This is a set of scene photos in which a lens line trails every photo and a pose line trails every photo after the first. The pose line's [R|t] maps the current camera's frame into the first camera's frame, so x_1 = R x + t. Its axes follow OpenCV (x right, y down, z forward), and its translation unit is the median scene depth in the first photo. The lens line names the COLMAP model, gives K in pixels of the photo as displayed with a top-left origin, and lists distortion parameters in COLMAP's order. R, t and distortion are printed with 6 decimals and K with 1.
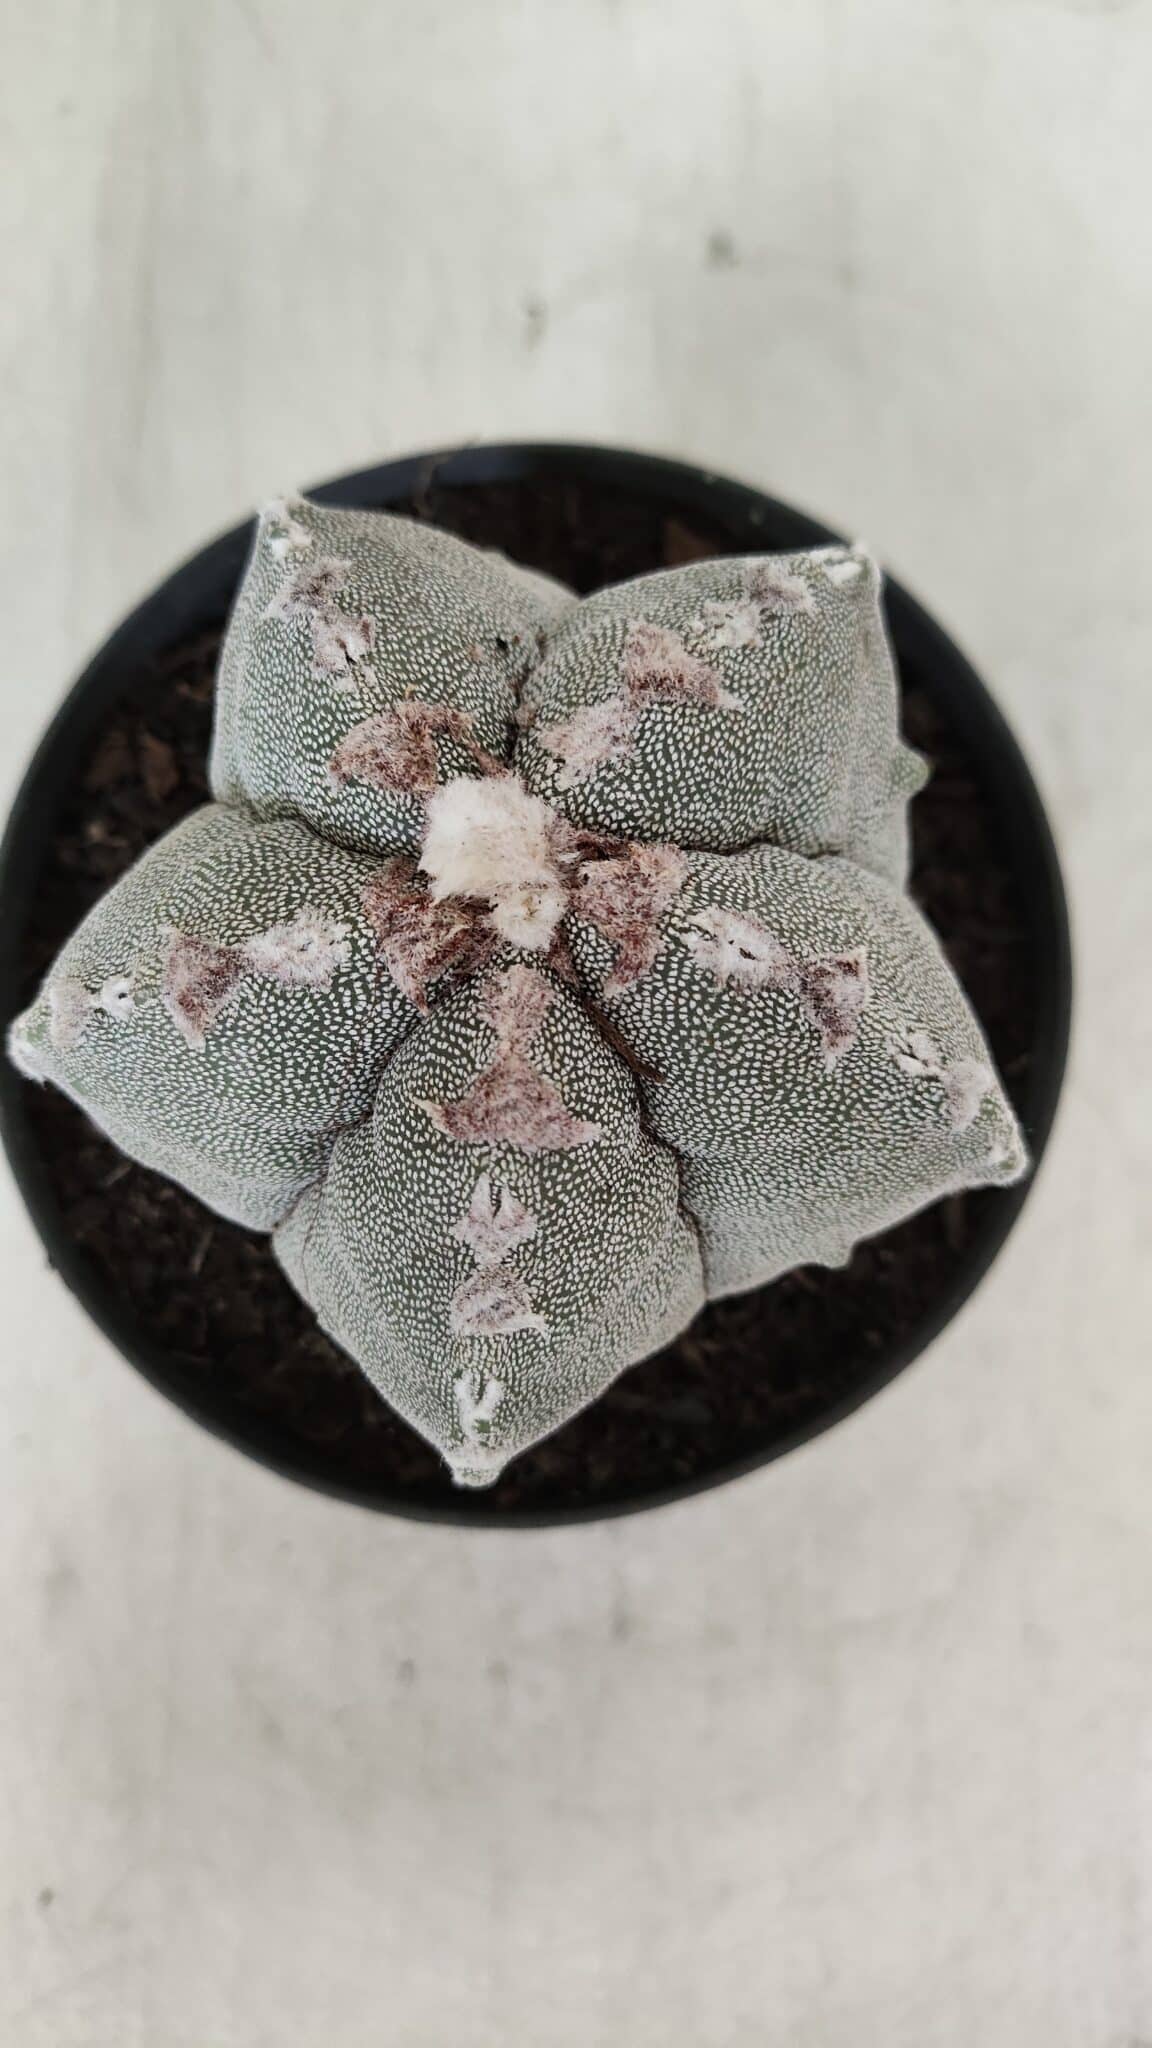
lens RADIAL K [[1582.8, 0, 576.8], [0, 1582.8, 1039.7], [0, 0, 1]] dist [-0.011931, -0.018818]
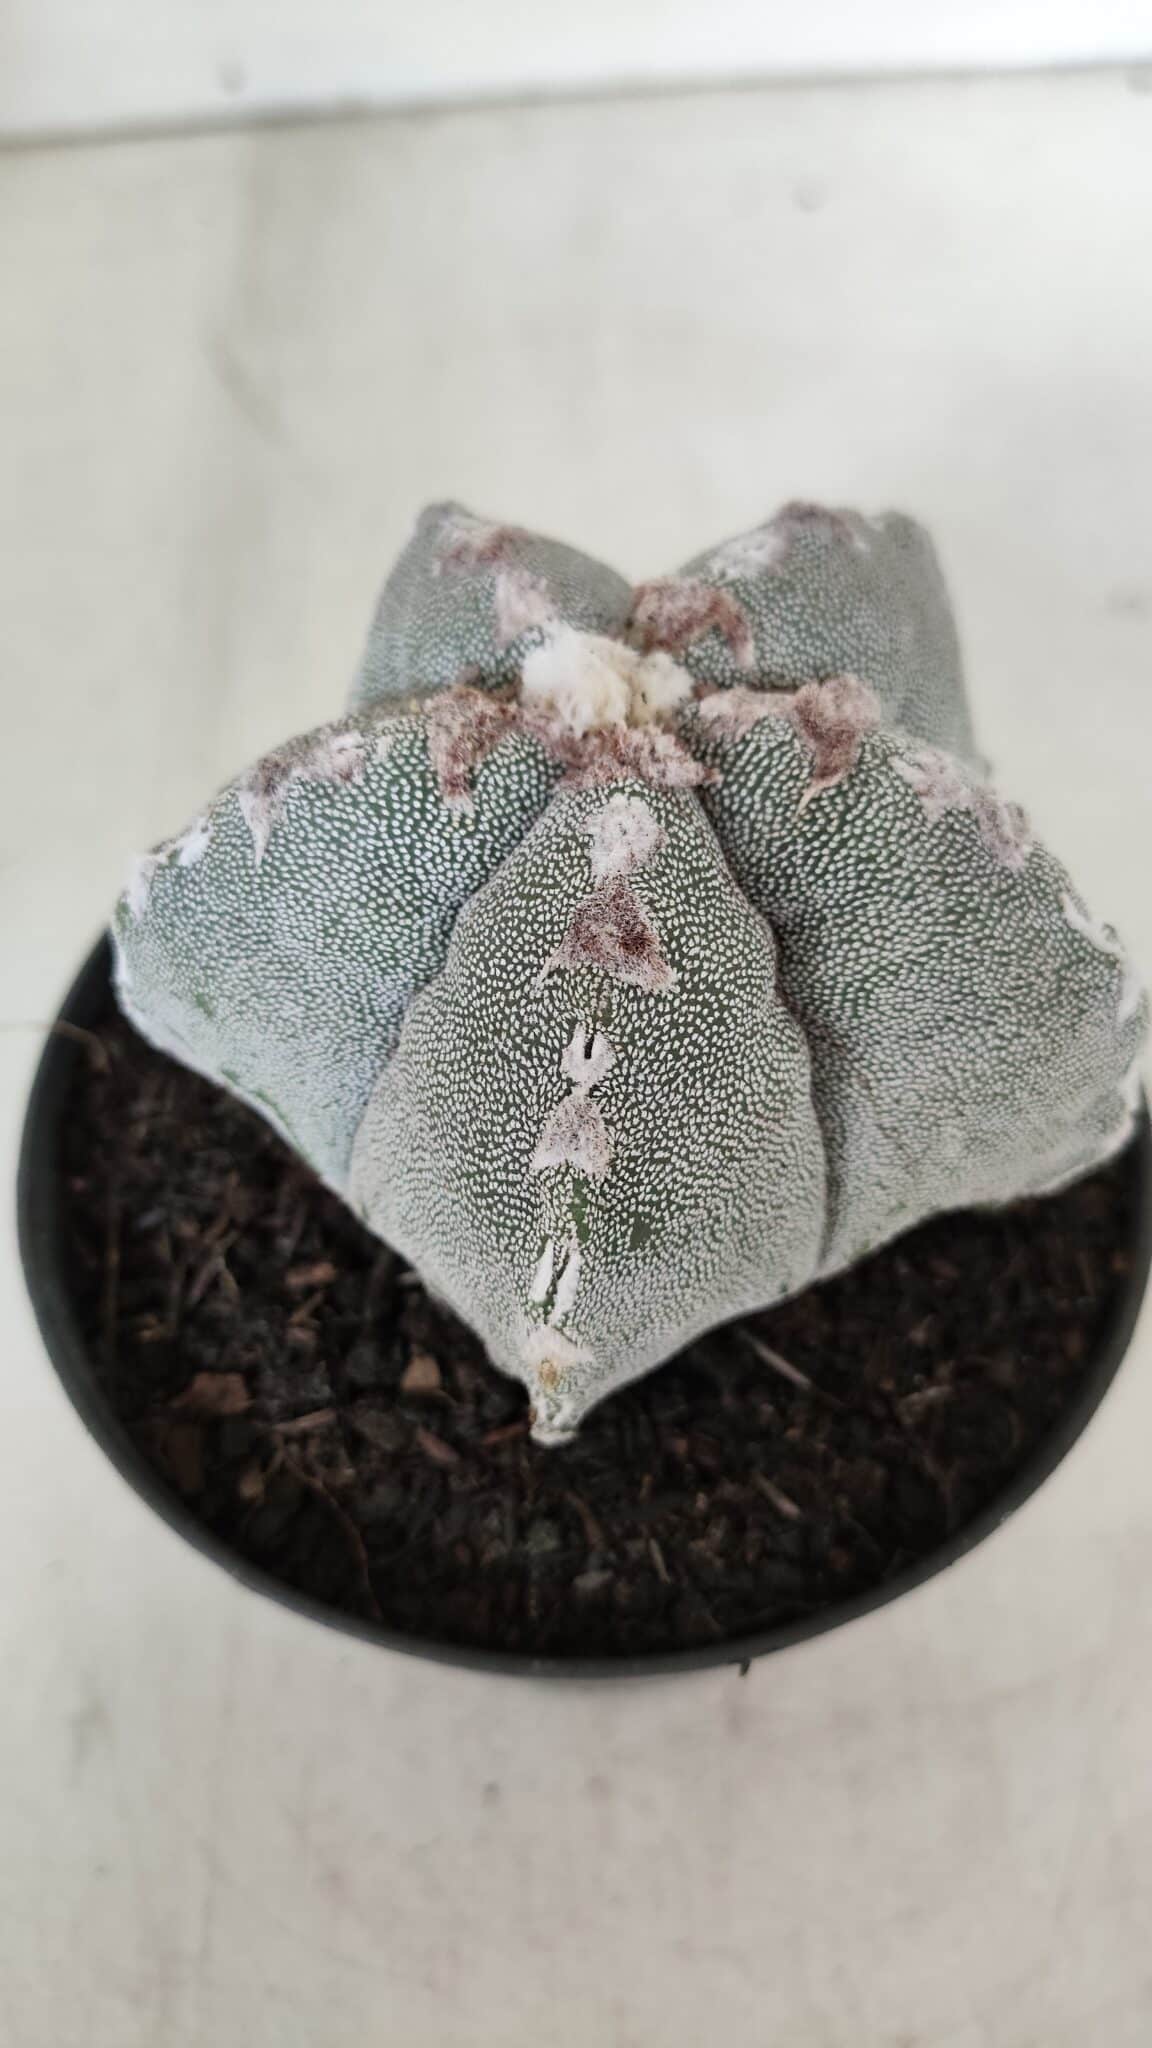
lens RADIAL K [[1582.8, 0, 594.2], [0, 1582.8, 1021.0], [0, 0, 1]] dist [-0.011931, -0.018818]
pose [[0.331845, -0.765115, 0.551794, -0.803249], [0.937537, 0.332245, -0.103139, 0.065119], [-0.104418, 0.551554, 0.827578, 0.248490]]
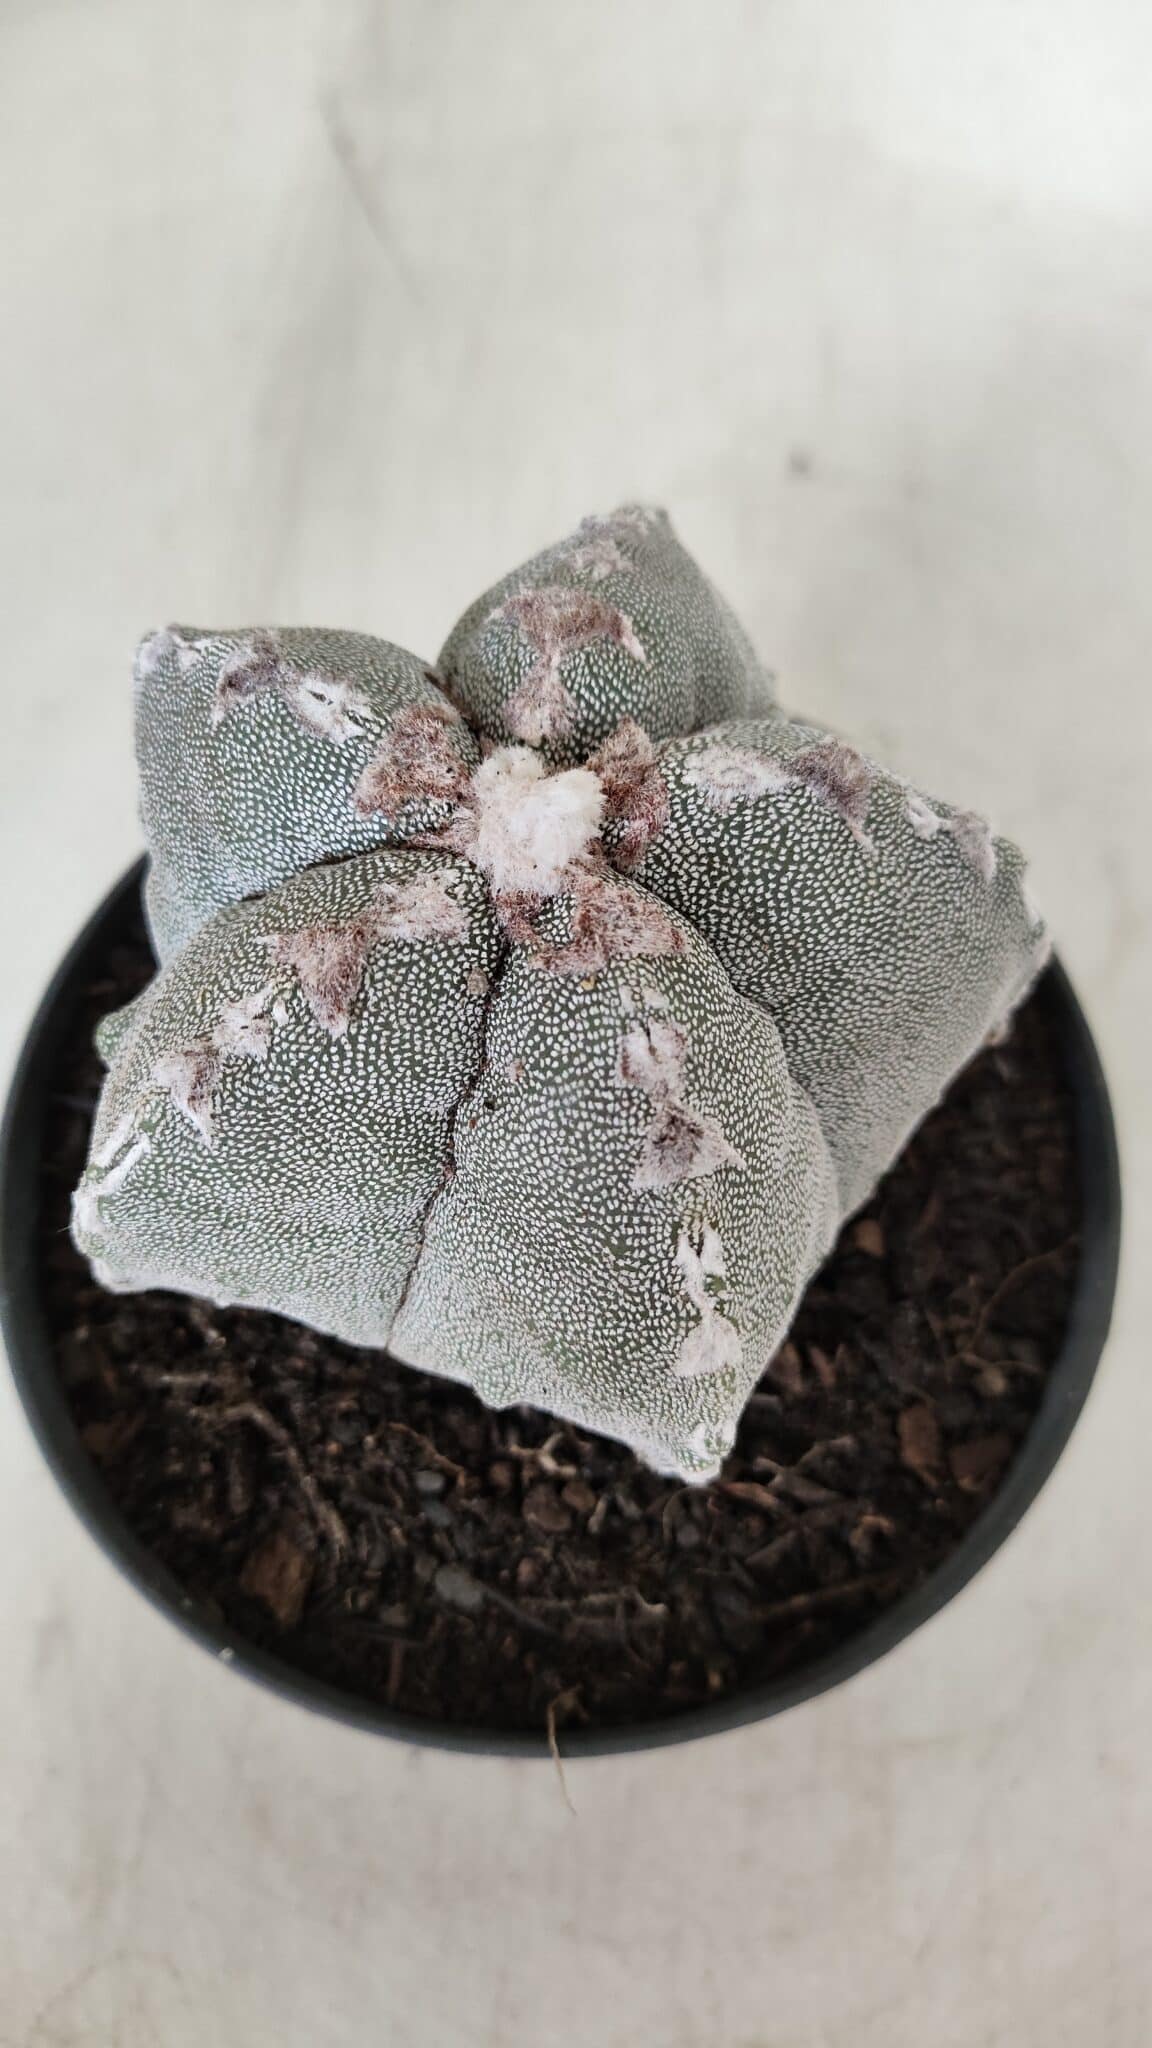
lens RADIAL K [[1582.8, 0, 536.7], [0, 1582.8, 984.8], [0, 0, 1]] dist [-0.011931, -0.018818]
pose [[-0.981469, -0.147974, 0.121744, -0.193393], [0.190637, -0.818297, 0.542261, -0.752465], [0.019382, 0.555422, 0.831343, 0.210065]]
